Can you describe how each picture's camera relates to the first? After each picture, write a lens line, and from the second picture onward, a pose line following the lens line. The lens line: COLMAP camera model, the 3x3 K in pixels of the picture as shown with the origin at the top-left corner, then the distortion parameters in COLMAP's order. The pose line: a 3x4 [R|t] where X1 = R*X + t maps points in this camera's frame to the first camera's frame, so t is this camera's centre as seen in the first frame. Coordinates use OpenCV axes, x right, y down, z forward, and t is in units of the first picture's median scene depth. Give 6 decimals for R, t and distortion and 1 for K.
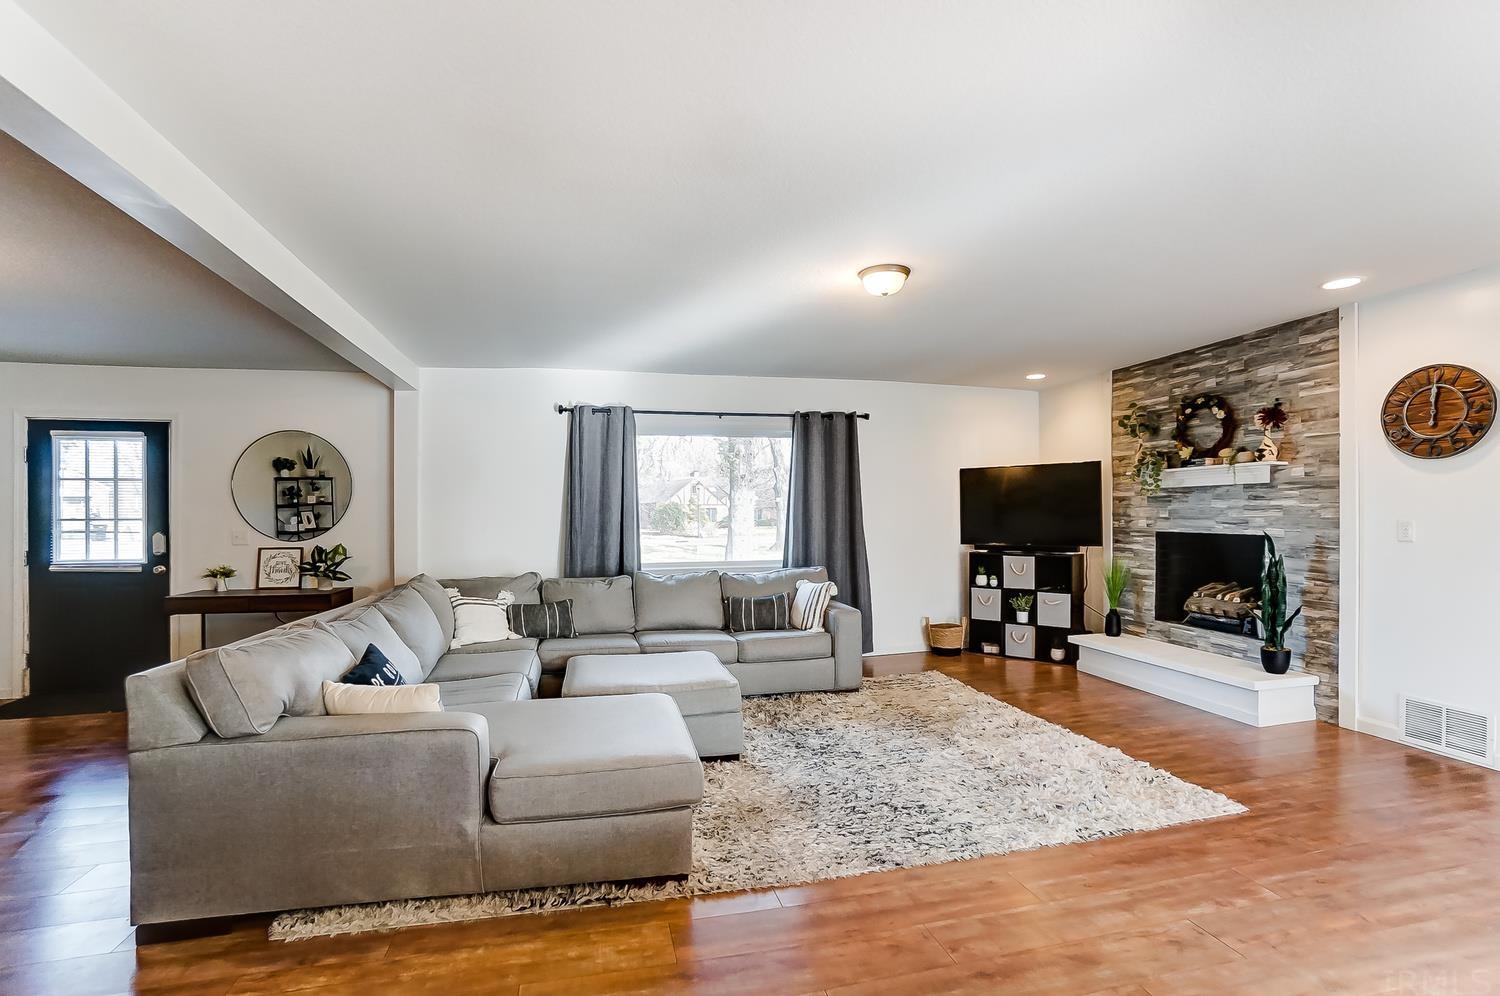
lens RADIAL K [[695.2, 0, 747.5], [0, 695.2, 505.3], [0, 0, 1]] dist [-0.053064, 0.020870]
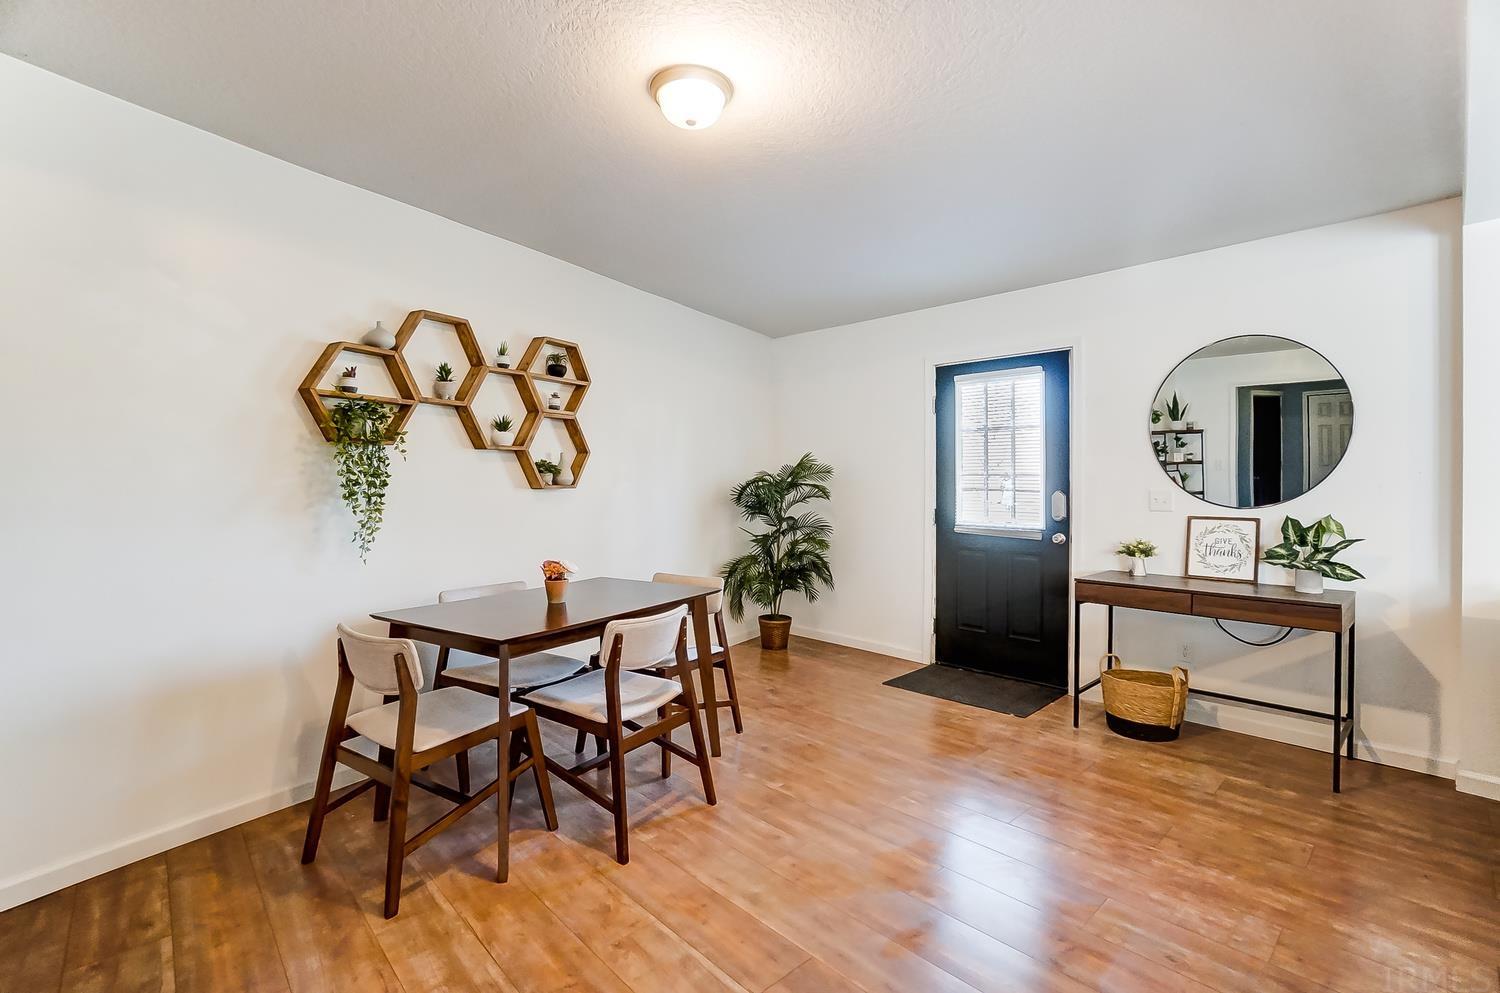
lens RADIAL K [[695.2, 0, 747.5], [0, 695.2, 503.8], [0, 0, 1]] dist [-0.053064, 0.020870]
pose [[0.491914, 0.029367, -0.870148, -0.350717], [0.008868, 0.999210, 0.038736, 0.020397], [0.870598, -0.026771, 0.491265, 0.291756]]
